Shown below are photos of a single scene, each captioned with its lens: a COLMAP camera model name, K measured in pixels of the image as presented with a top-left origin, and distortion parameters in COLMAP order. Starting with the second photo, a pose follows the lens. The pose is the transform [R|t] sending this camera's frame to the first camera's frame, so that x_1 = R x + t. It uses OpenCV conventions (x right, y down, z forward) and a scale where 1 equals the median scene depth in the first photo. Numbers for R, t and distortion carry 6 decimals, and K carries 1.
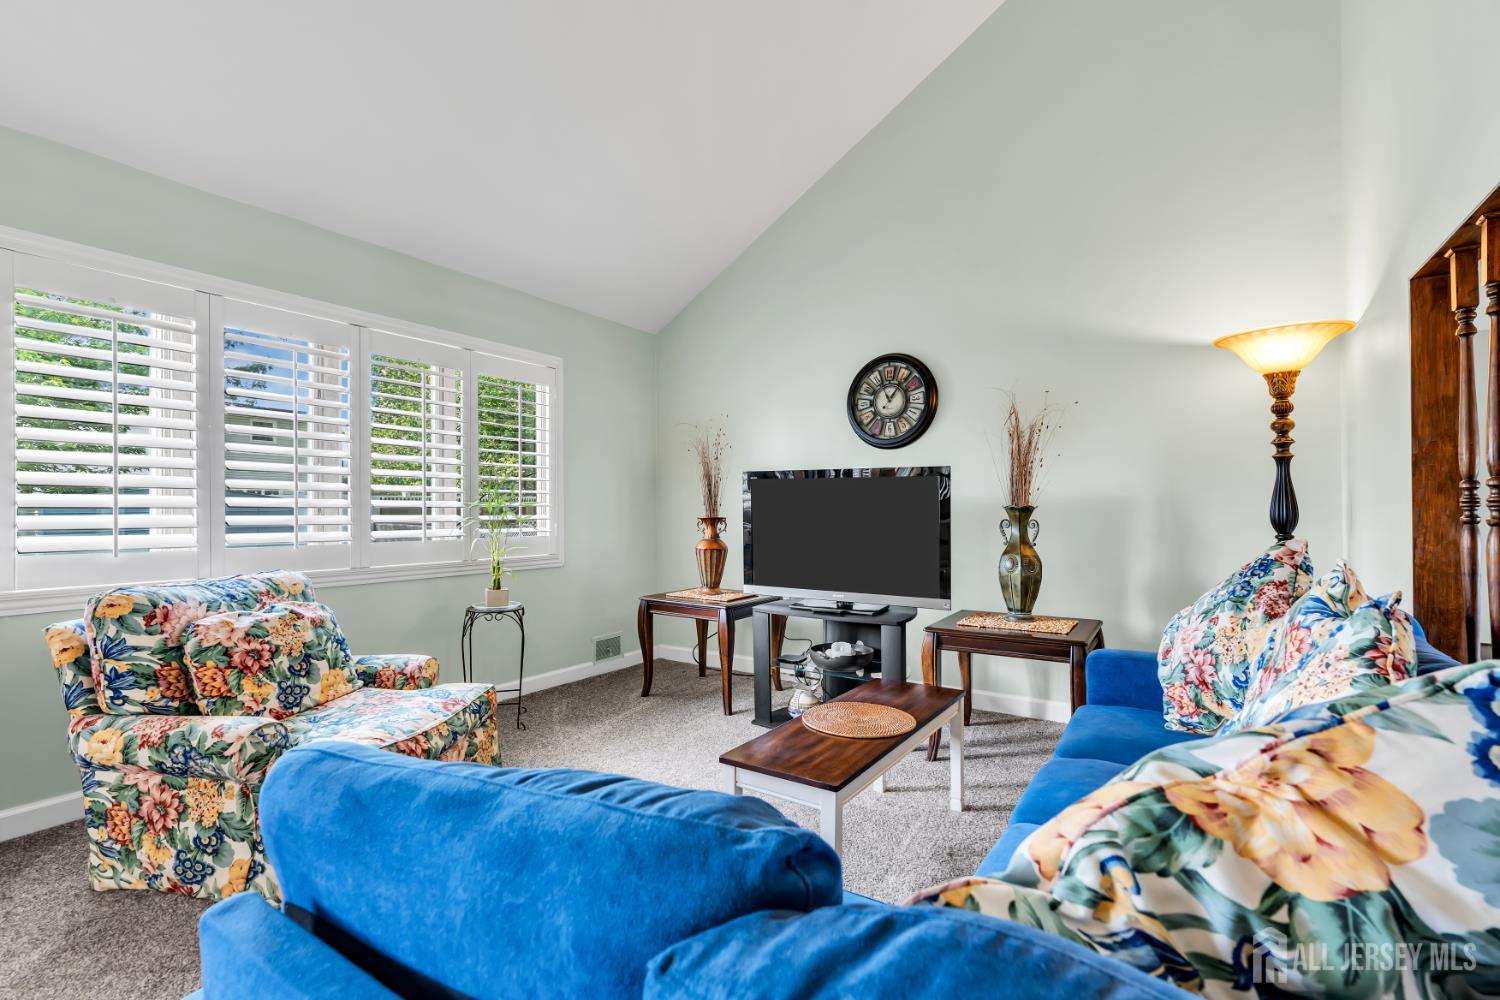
lens RADIAL K [[673.3, 0, 744.8], [0, 673.3, 510.3], [0, 0, 1]] dist [-0.006264, 0.005027]
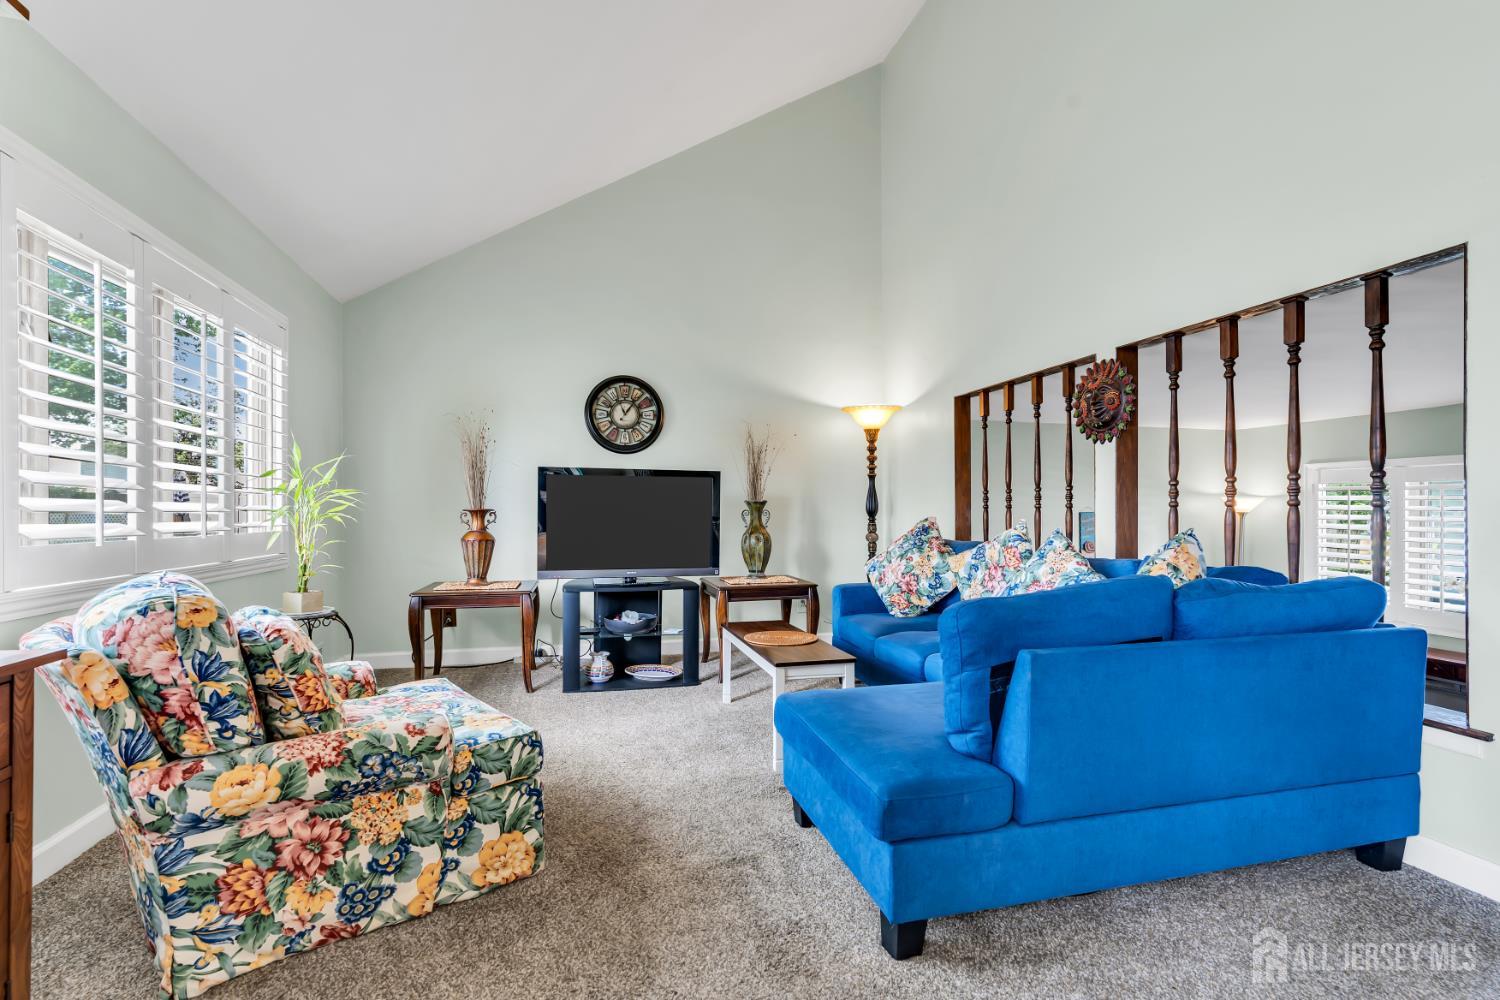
lens RADIAL K [[673.3, 0, 742.8], [0, 673.3, 510.8], [0, 0, 1]] dist [-0.006264, 0.005027]
pose [[0.668916, 0.003574, 0.743329, -1.073875], [-0.000830, 0.999991, -0.004061, 0.033014], [-0.743337, 0.002099, 0.668913, 0.054545]]
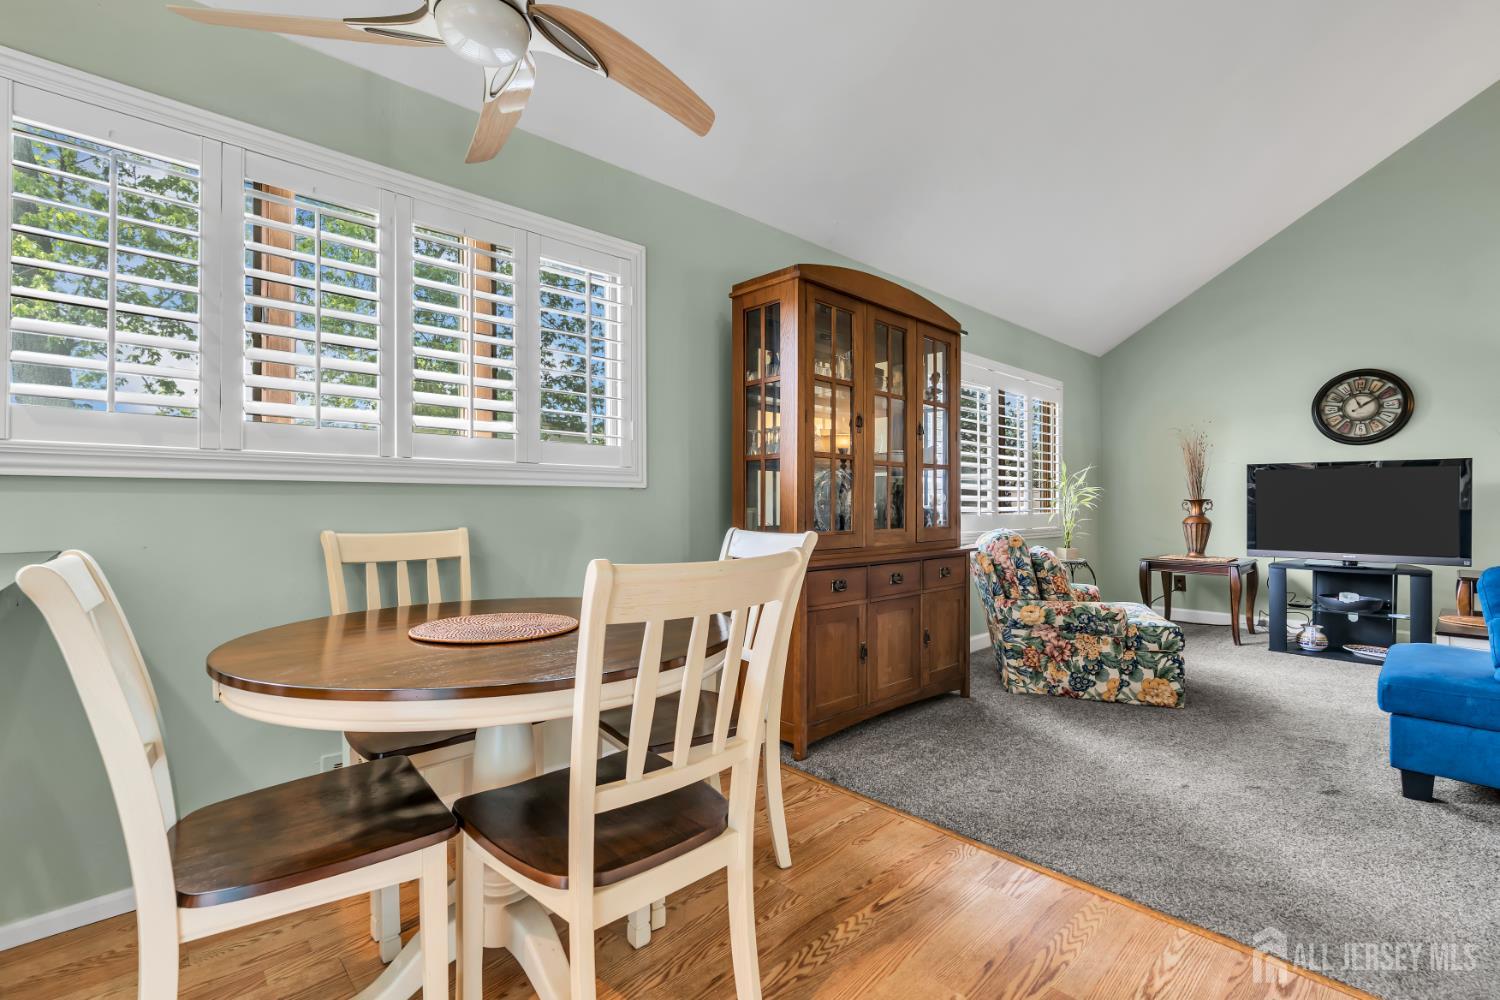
lens RADIAL K [[673.3, 0, 752.2], [0, 673.3, 503.5], [0, 0, 1]] dist [-0.006264, 0.005027]
pose [[0.975929, 0.001010, -0.218085, -1.224381], [-0.001290, 0.999999, -0.001140, 0.042453], [0.218083, 0.001393, 0.975929, -0.939899]]
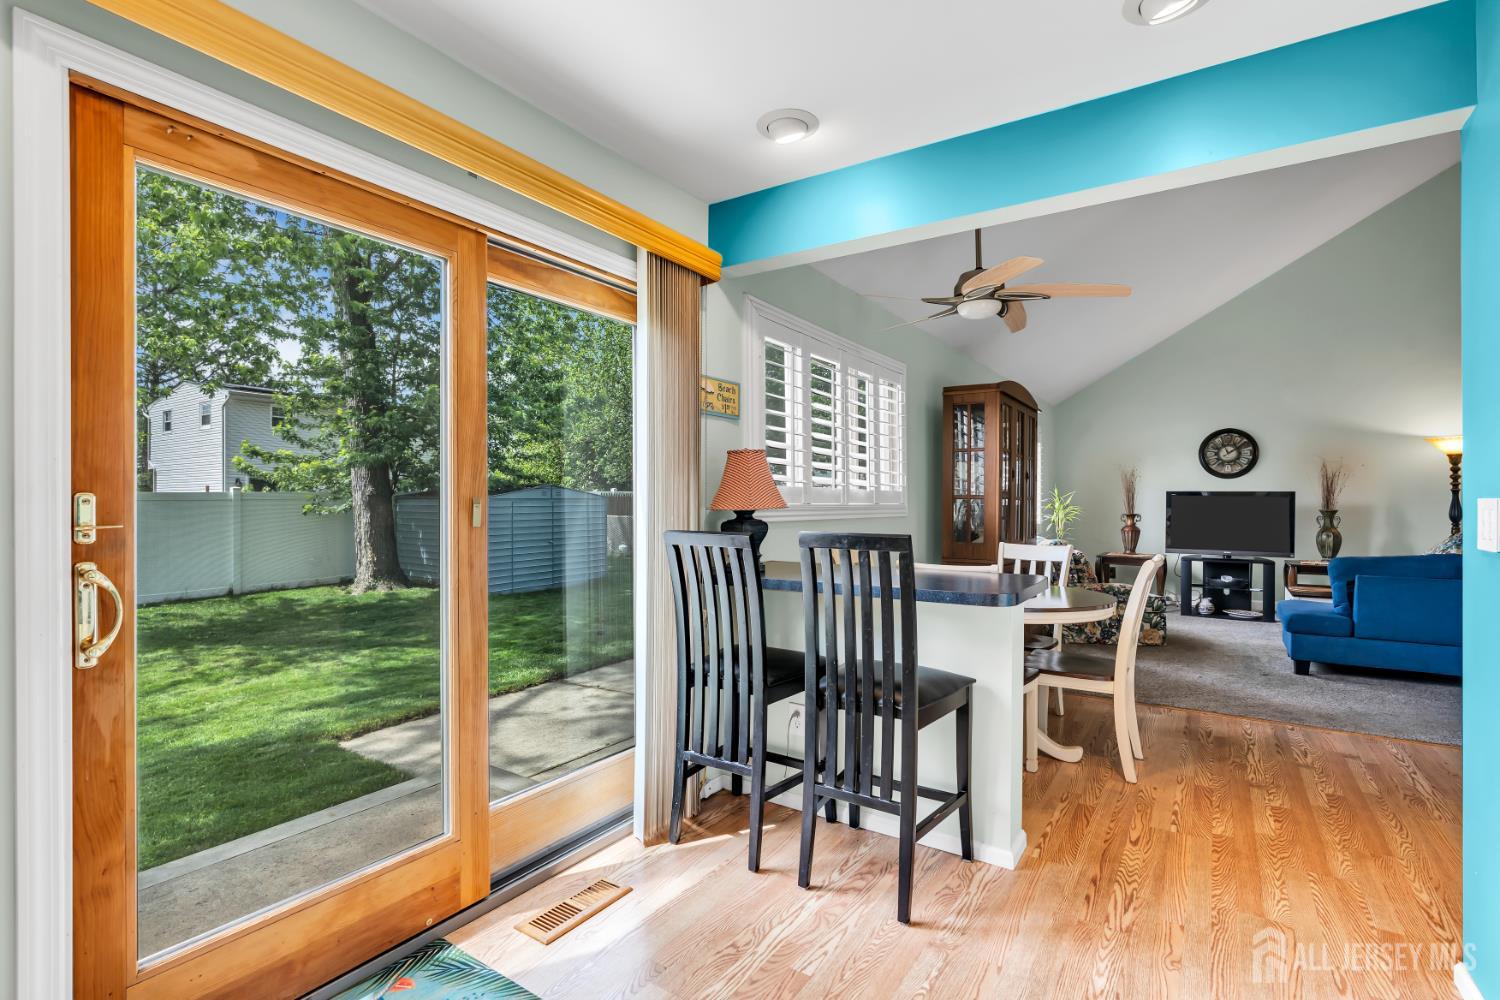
lens RADIAL K [[709.9, 0, 750.4], [0, 709.9, 506.8], [0, 0, 1]] dist [-0.000253, 0.001336]
pose [[0.999956, 0.004516, 0.008208, -2.274391], [-0.004567, 0.999970, 0.006199, -0.033886], [-0.008180, -0.006236, 0.999947, -1.975964]]
